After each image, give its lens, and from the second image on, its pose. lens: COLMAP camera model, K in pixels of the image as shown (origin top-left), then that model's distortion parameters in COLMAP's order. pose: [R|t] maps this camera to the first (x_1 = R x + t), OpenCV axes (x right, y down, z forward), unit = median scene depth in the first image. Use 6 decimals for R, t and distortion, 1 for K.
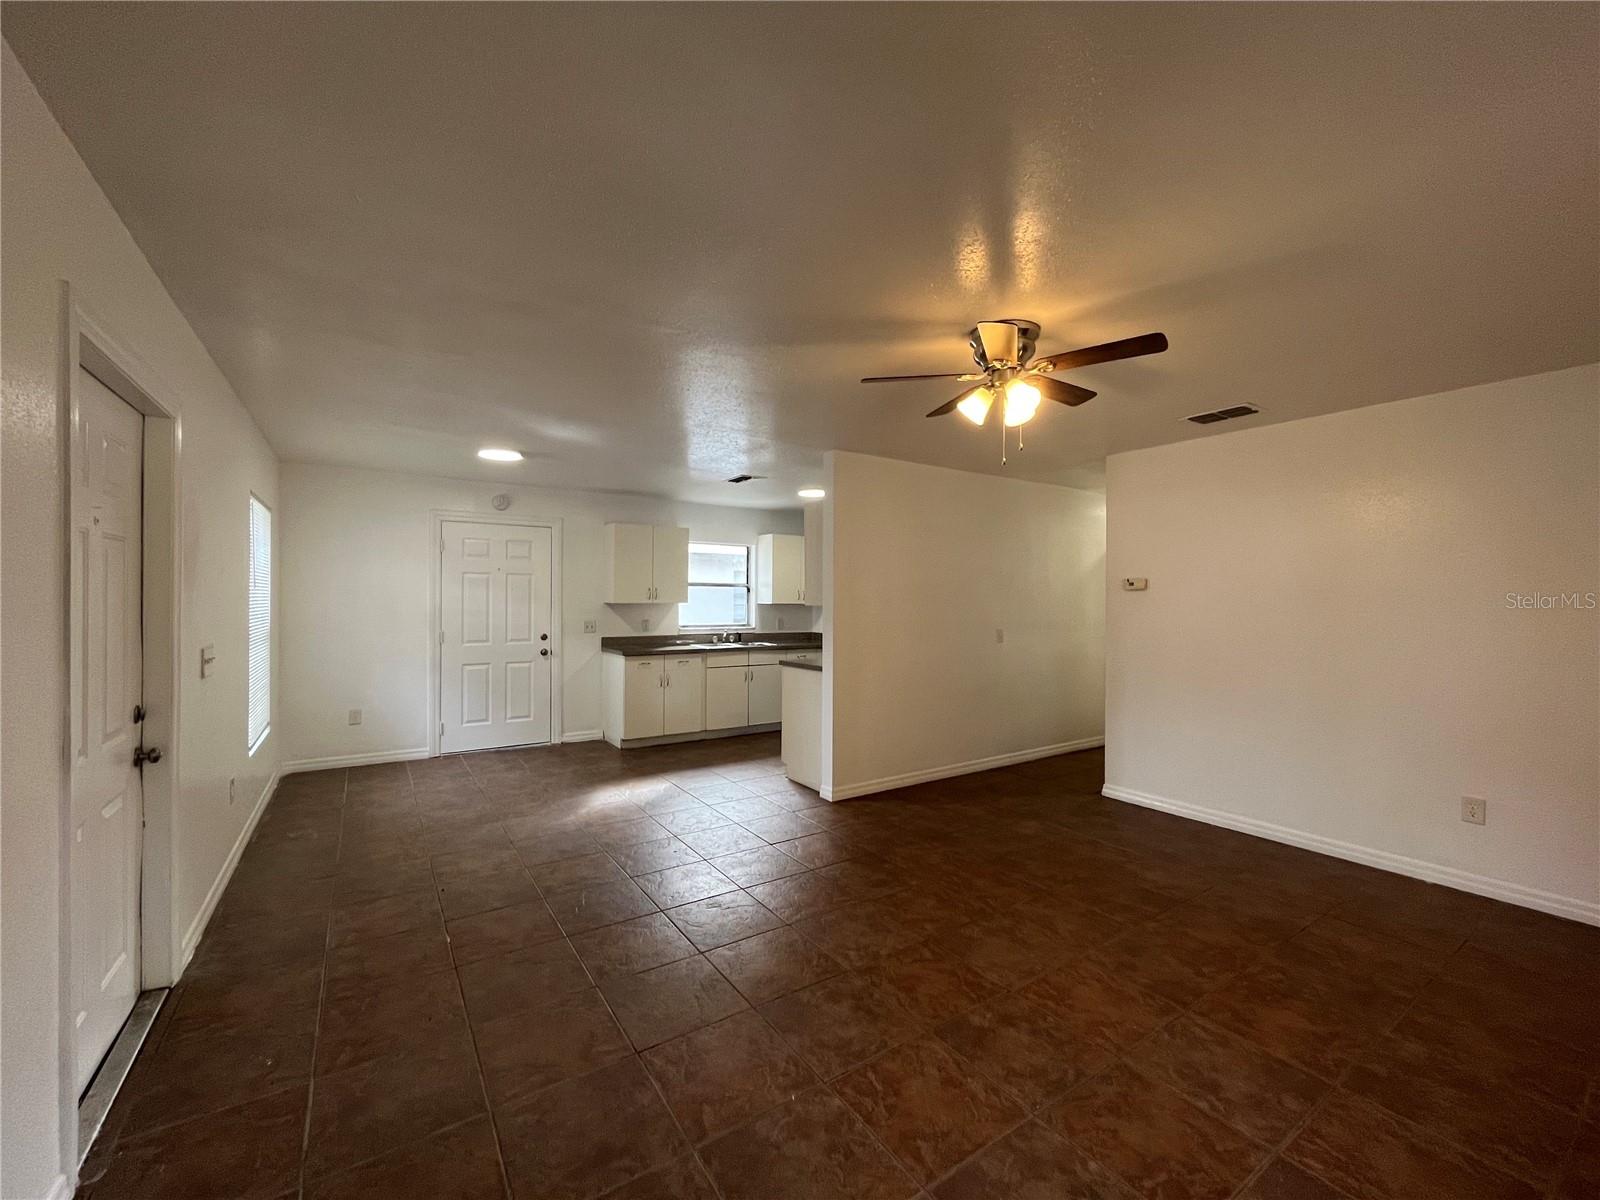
lens RADIAL K [[650.6, 0, 798.1], [0, 650.6, 595.6], [0, 0, 1]] dist [-0.003590, 0.000532]
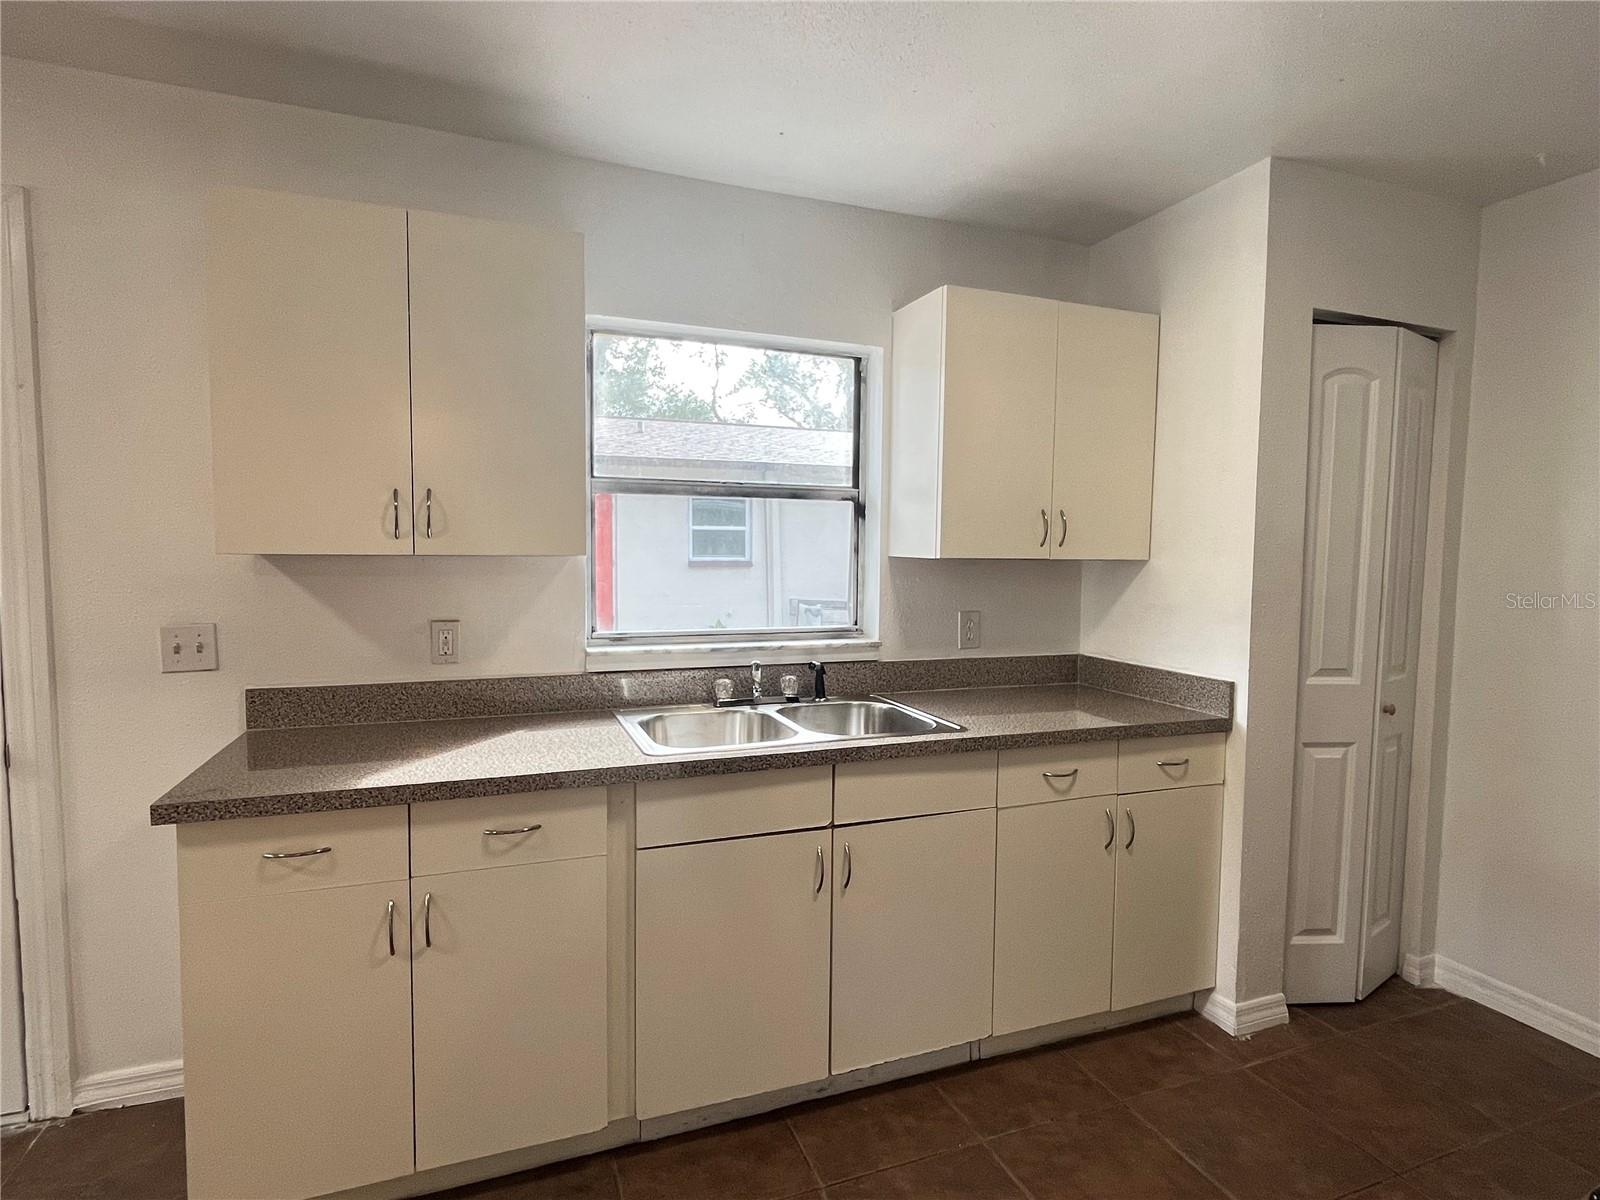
lens RADIAL K [[823.3, 0, 798.0], [0, 823.3, 598.7], [0, 0, 1]] dist [-0.009079, 0.002578]
pose [[0.976080, 0.017225, -0.216730, -0.032062], [-0.002530, 0.997689, 0.067901, 0.008353], [0.217399, -0.065729, 0.973867, 0.878782]]
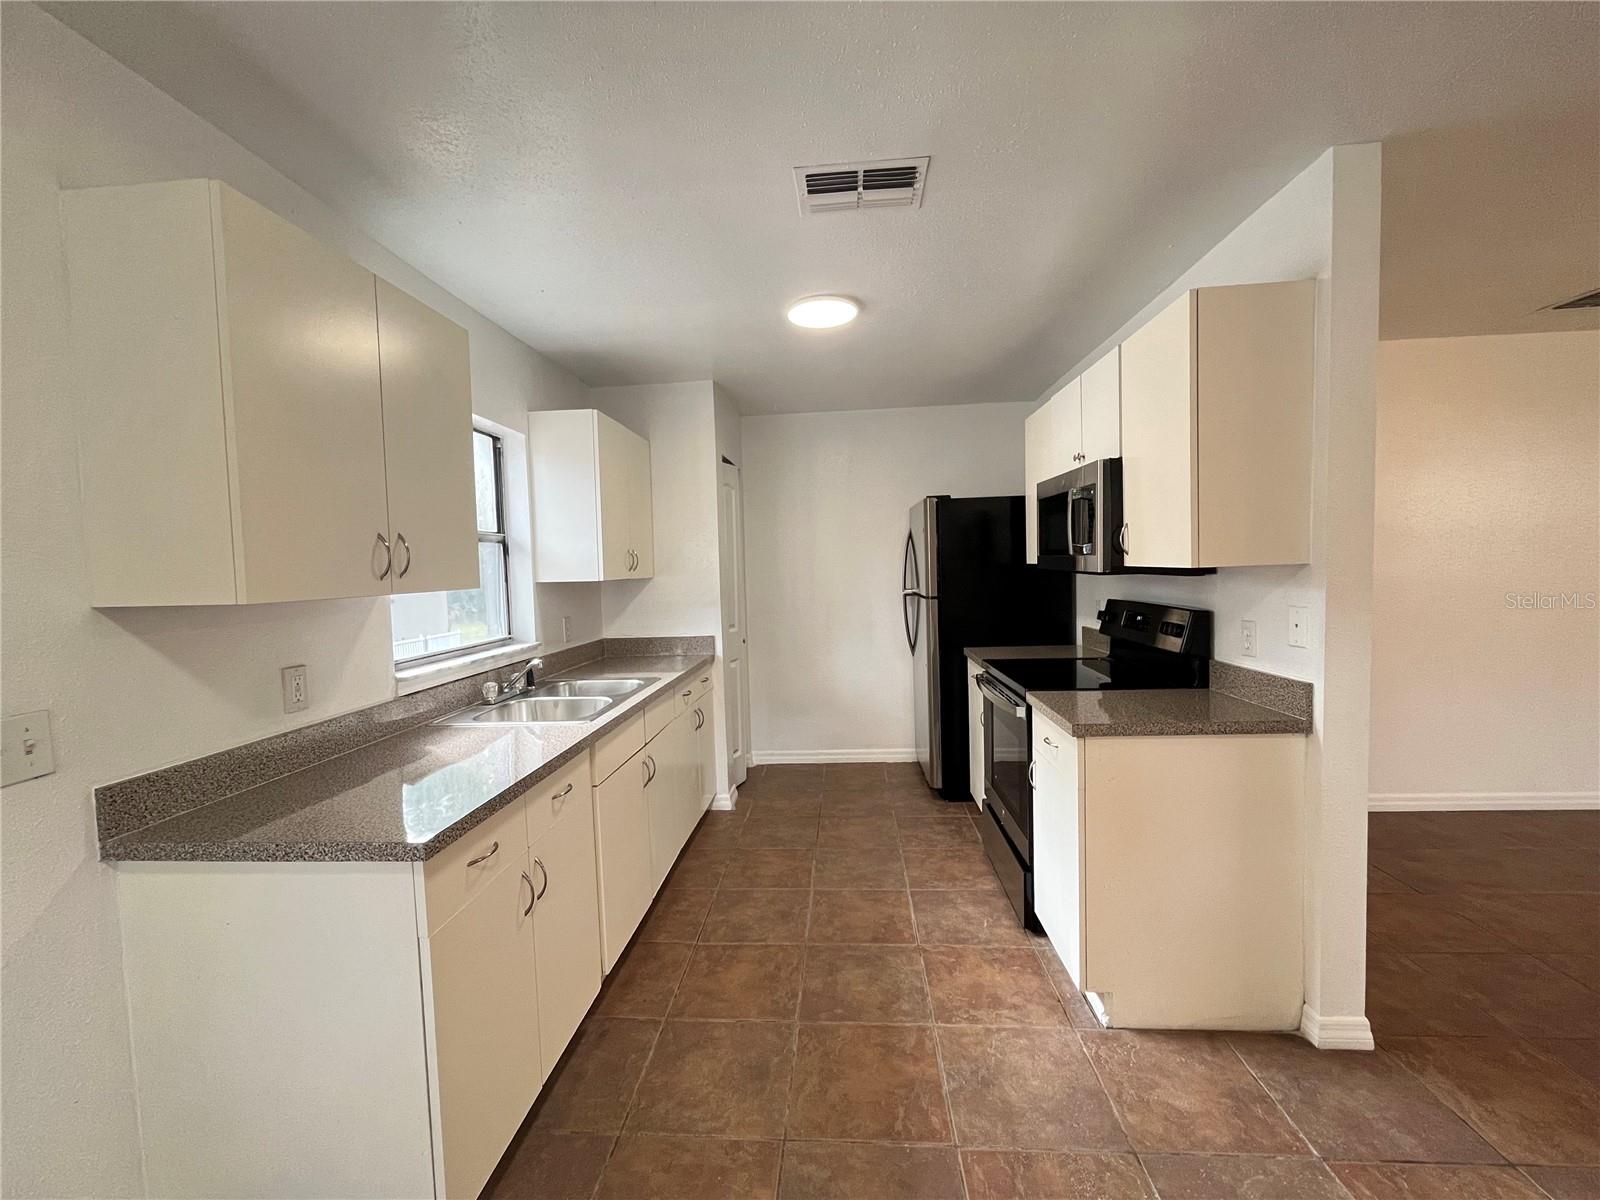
lens RADIAL K [[650.6, 0, 798.2], [0, 650.6, 599.5], [0, 0, 1]] dist [-0.003590, 0.000532]
pose [[0.611862, -0.066464, 0.788167, -0.382546], [0.029302, 0.997684, 0.061385, 0.003769], [-0.790422, -0.014464, 0.612392, 0.858249]]
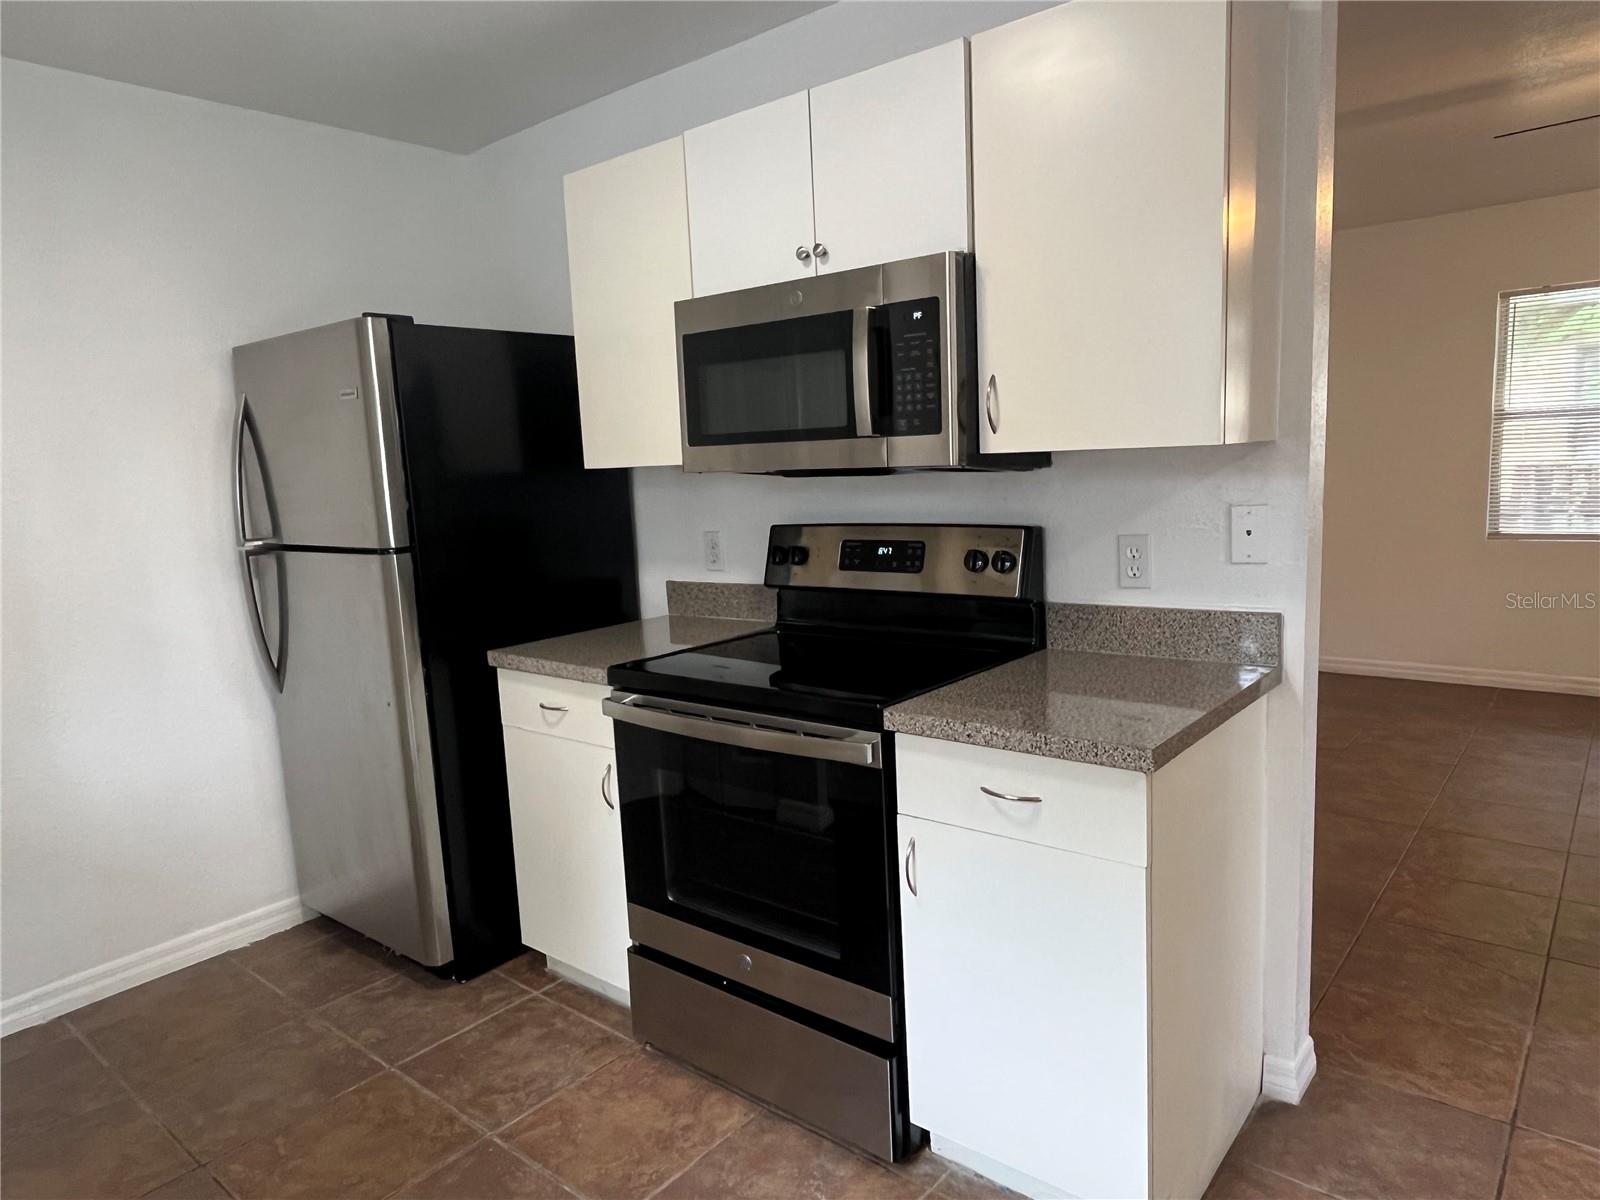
lens RADIAL K [[1009.6, 0, 796.4], [0, 1009.6, 602.2], [0, 0, 1]] dist [-0.009464, 0.002949]
pose [[-0.283551, -0.127609, 0.950429, -0.254821], [0.040260, 0.988649, 0.144752, 0.011757], [-0.958112, 0.079309, -0.275194, 1.118798]]
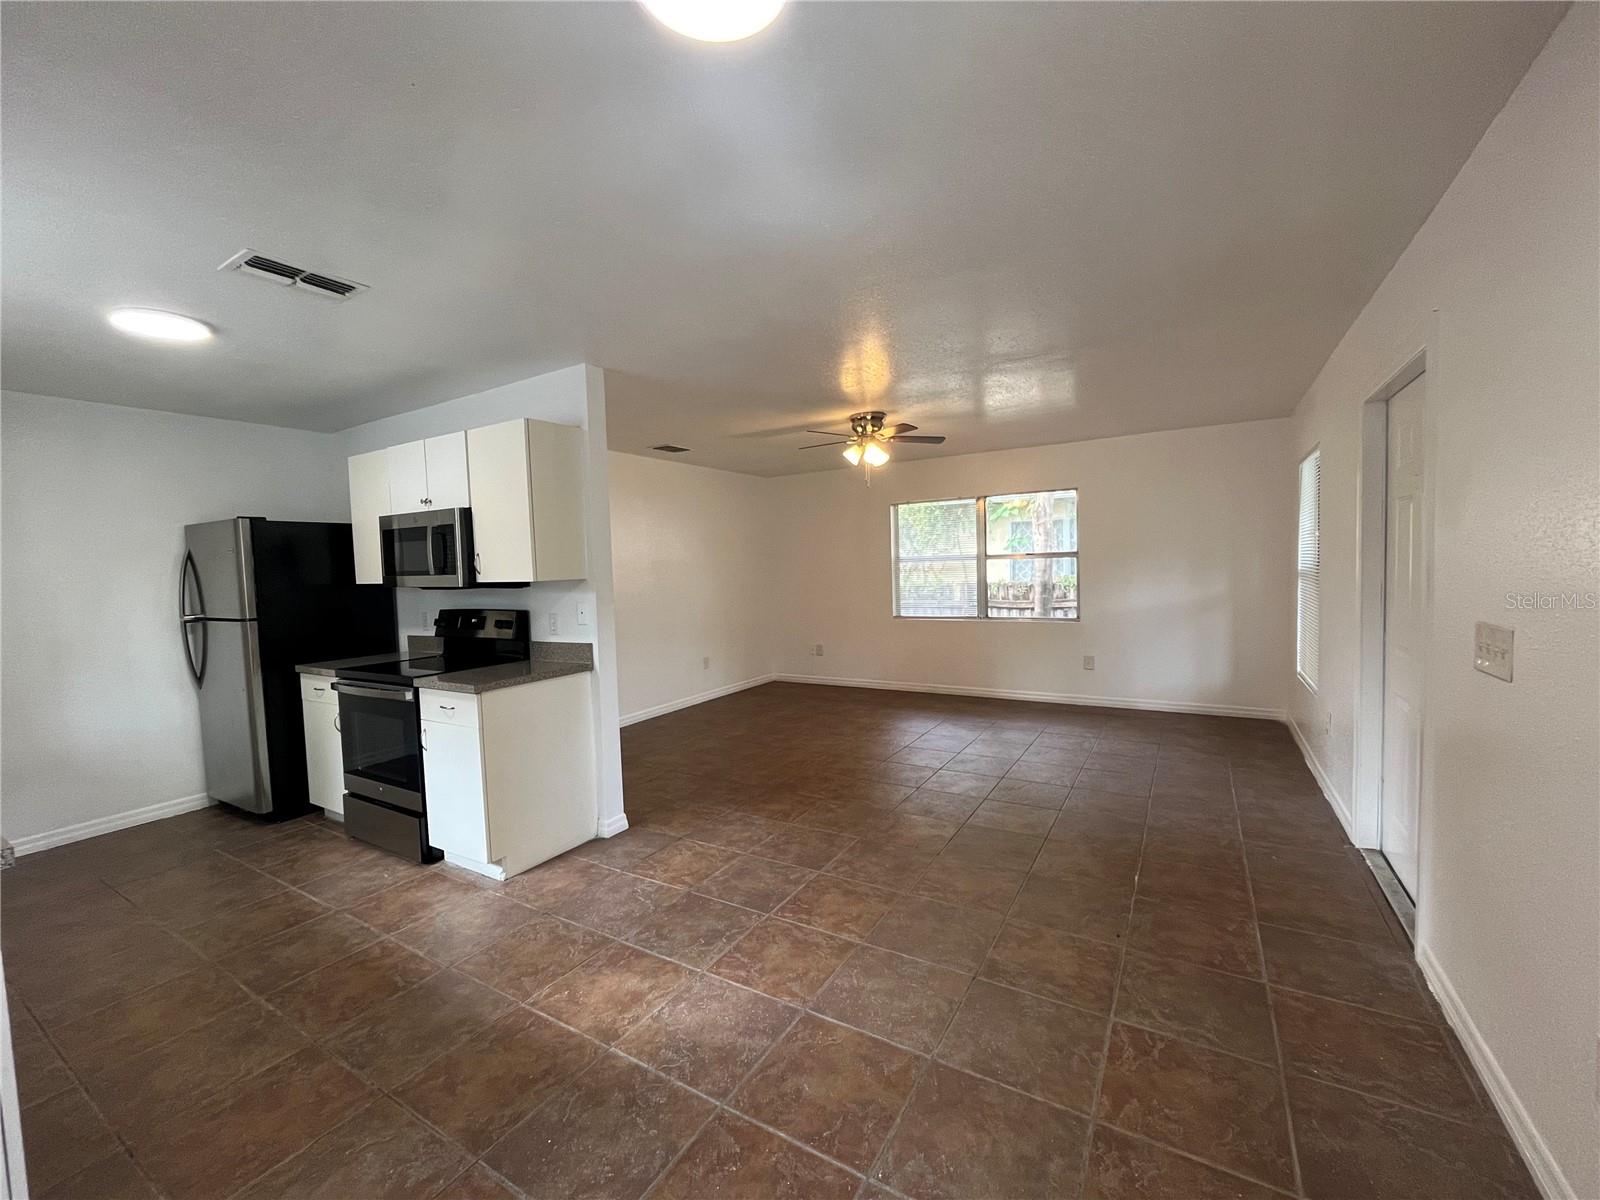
lens RADIAL K [[650.6, 0, 798.5], [0, 650.6, 599.9], [0, 0, 1]] dist [-0.003590, 0.000532]
pose [[-0.424681, -0.039926, 0.904462, -0.604336], [0.024506, 0.998154, 0.055568, 0.004110], [-0.905012, 0.045763, -0.422918, 0.935186]]
